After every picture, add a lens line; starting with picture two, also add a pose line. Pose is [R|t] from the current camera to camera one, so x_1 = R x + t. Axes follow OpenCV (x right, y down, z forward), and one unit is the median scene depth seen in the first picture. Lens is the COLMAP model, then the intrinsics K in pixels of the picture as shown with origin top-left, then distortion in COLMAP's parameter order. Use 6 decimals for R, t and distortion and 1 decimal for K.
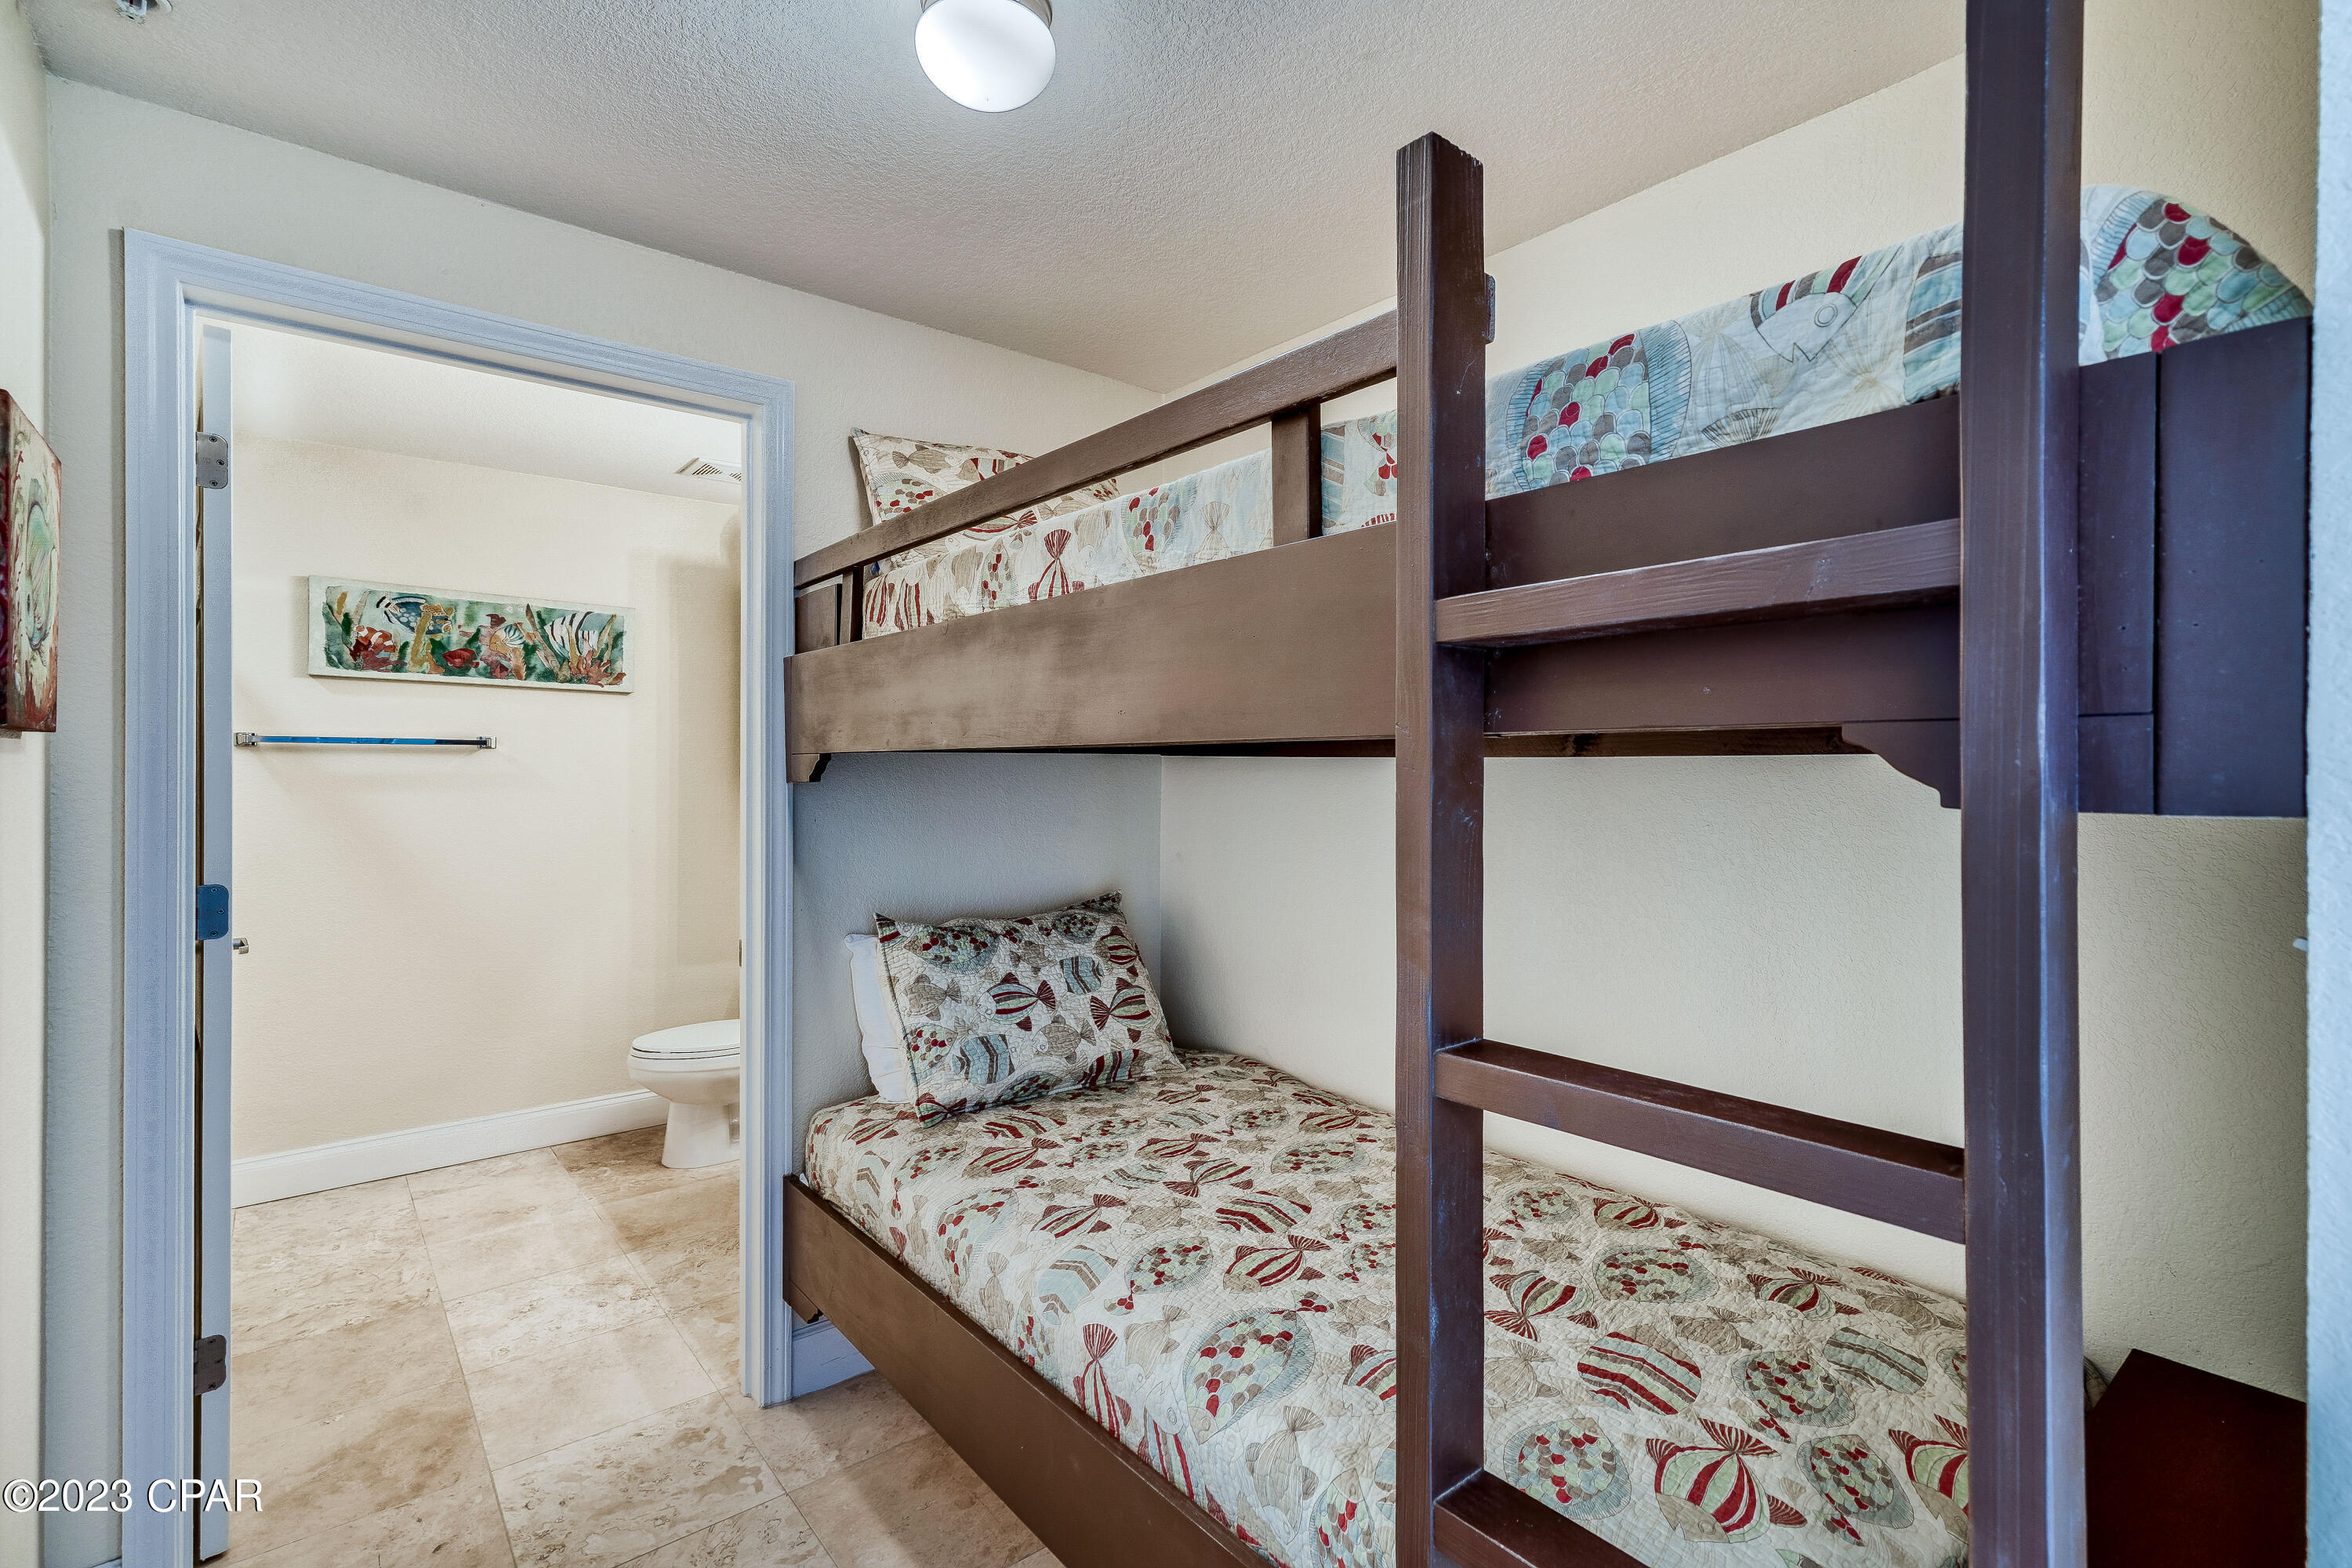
lens RADIAL K [[1054.8, 0, 1175.1], [0, 1054.8, 762.7], [0, 0, 1]] dist [-0.036060, 0.026549]
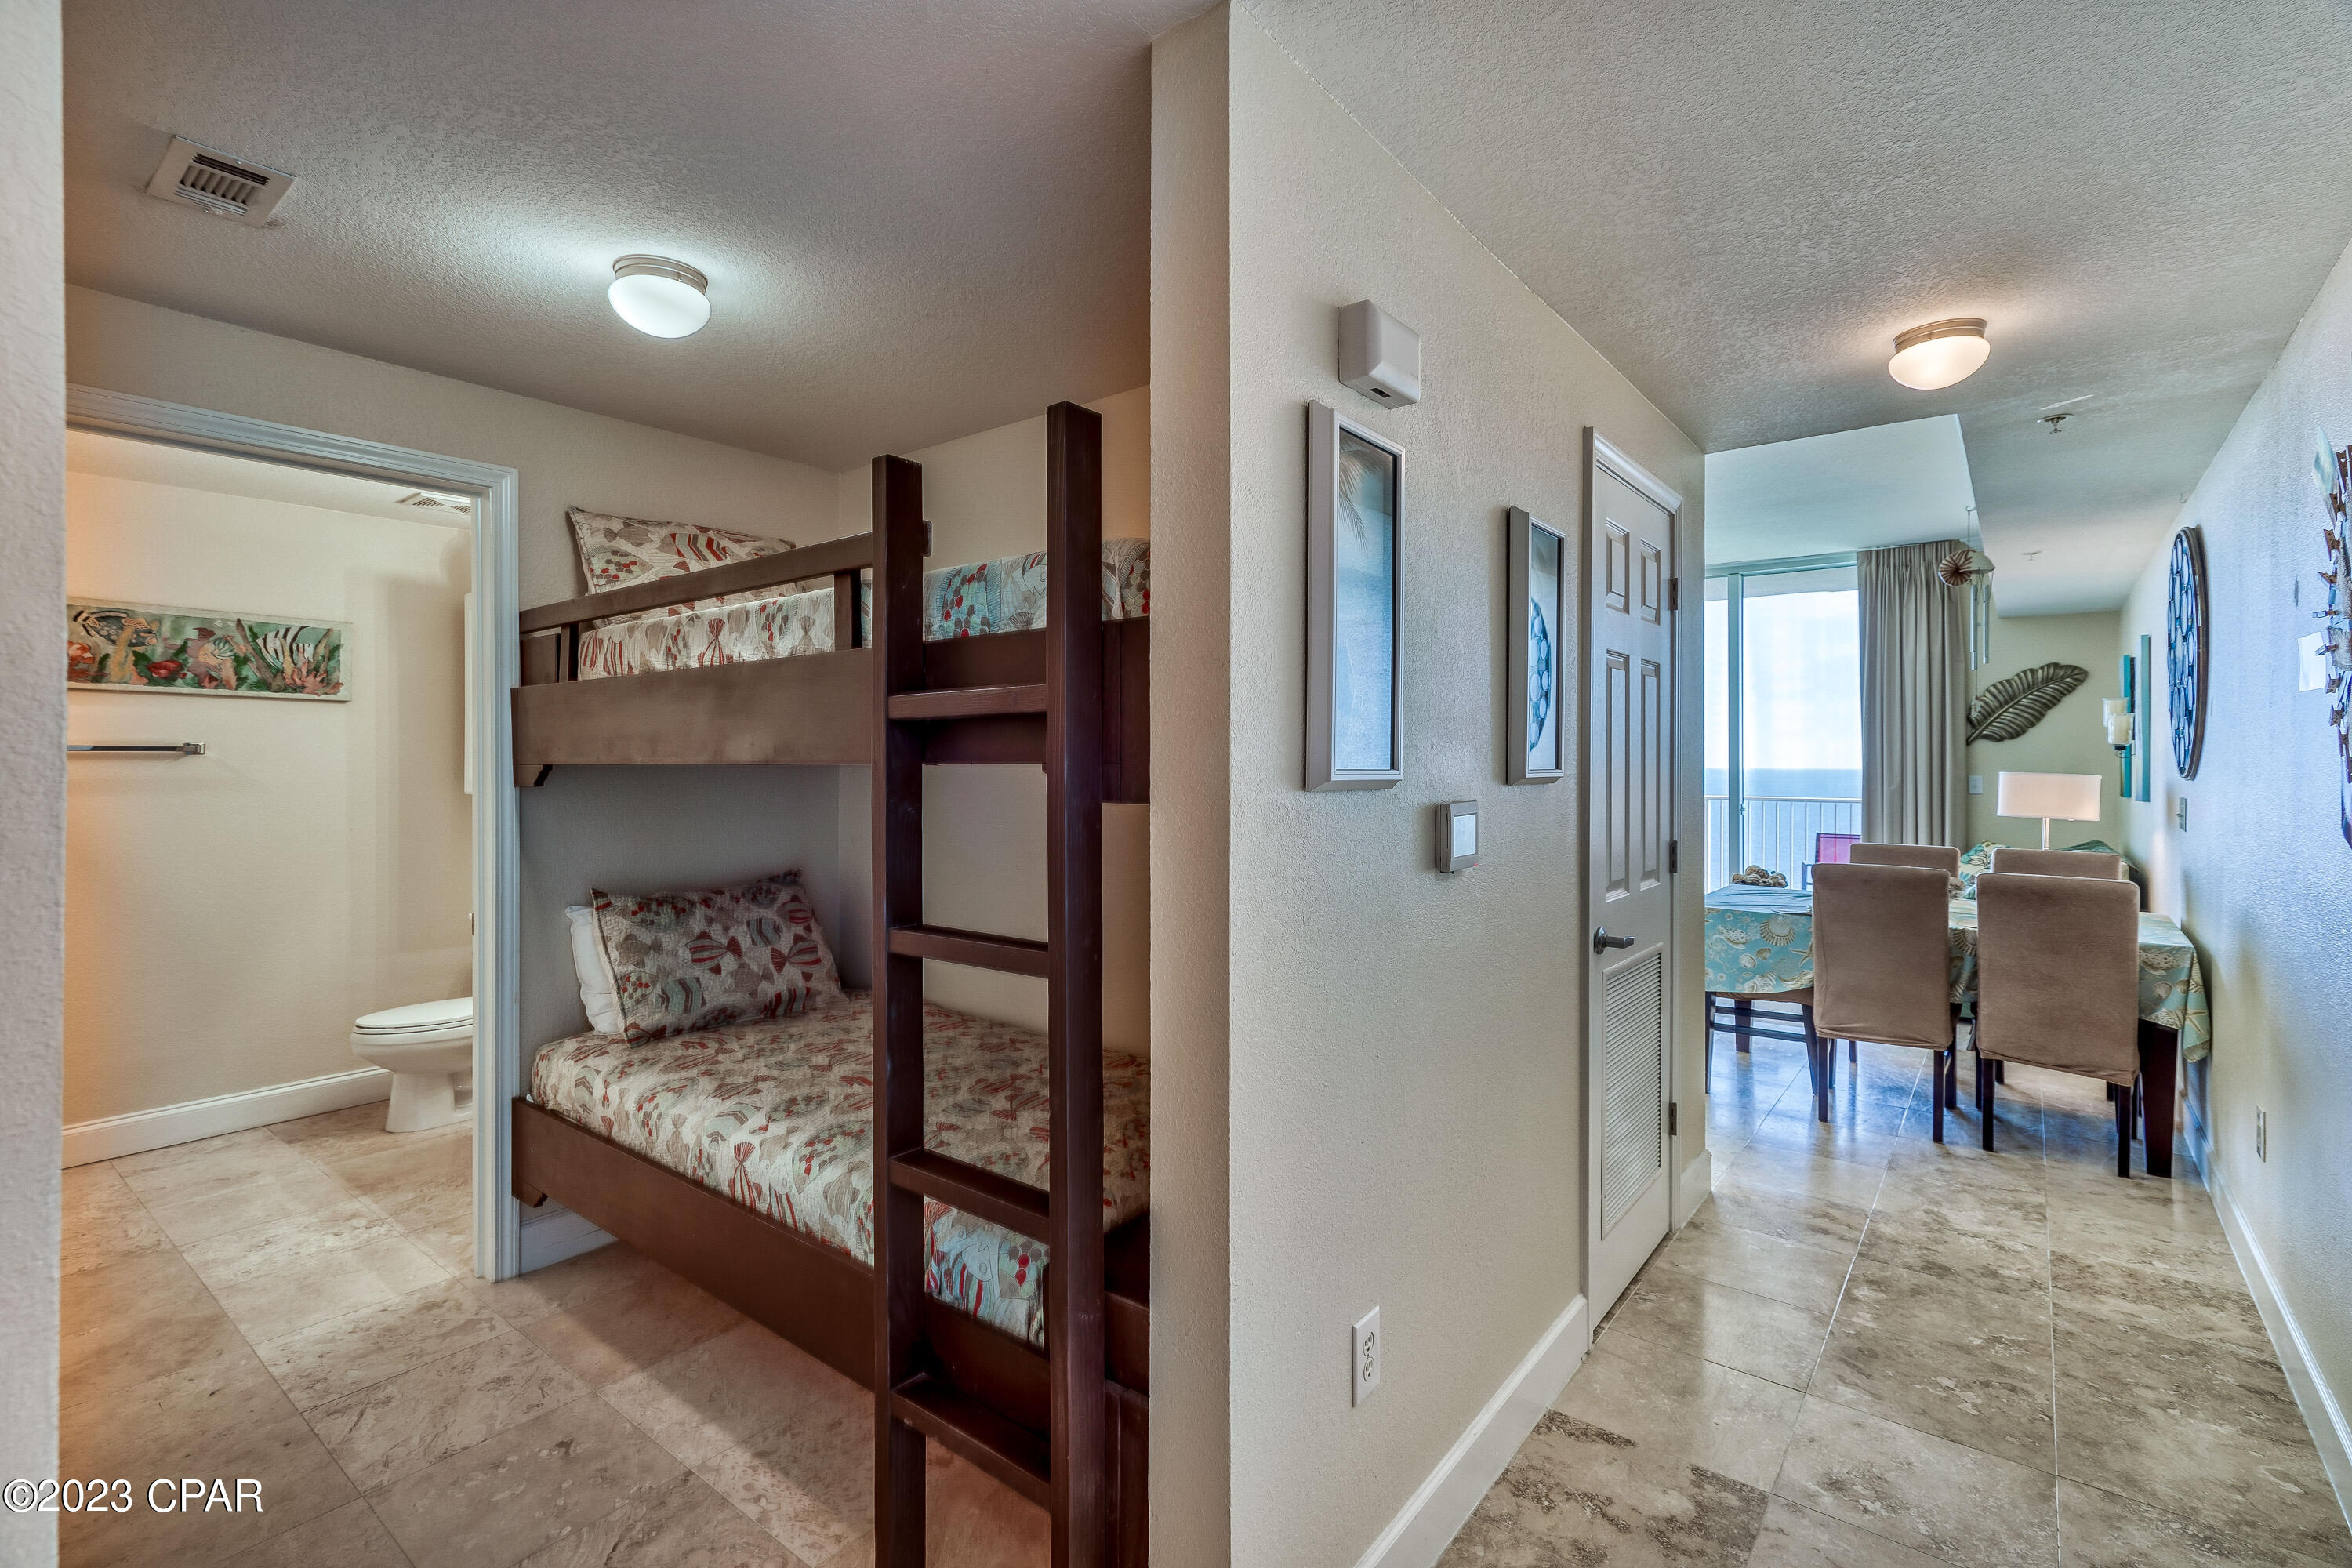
lens RADIAL K [[1075.1, 0, 1167.9], [0, 1075.1, 756.6], [0, 0, 1]] dist [-0.014346, 0.013154]
pose [[0.979511, -0.003827, 0.201352, 0.143979], [0.003116, 0.999988, 0.003846, -0.019889], [-0.201365, -0.003140, 0.979511, -0.429181]]
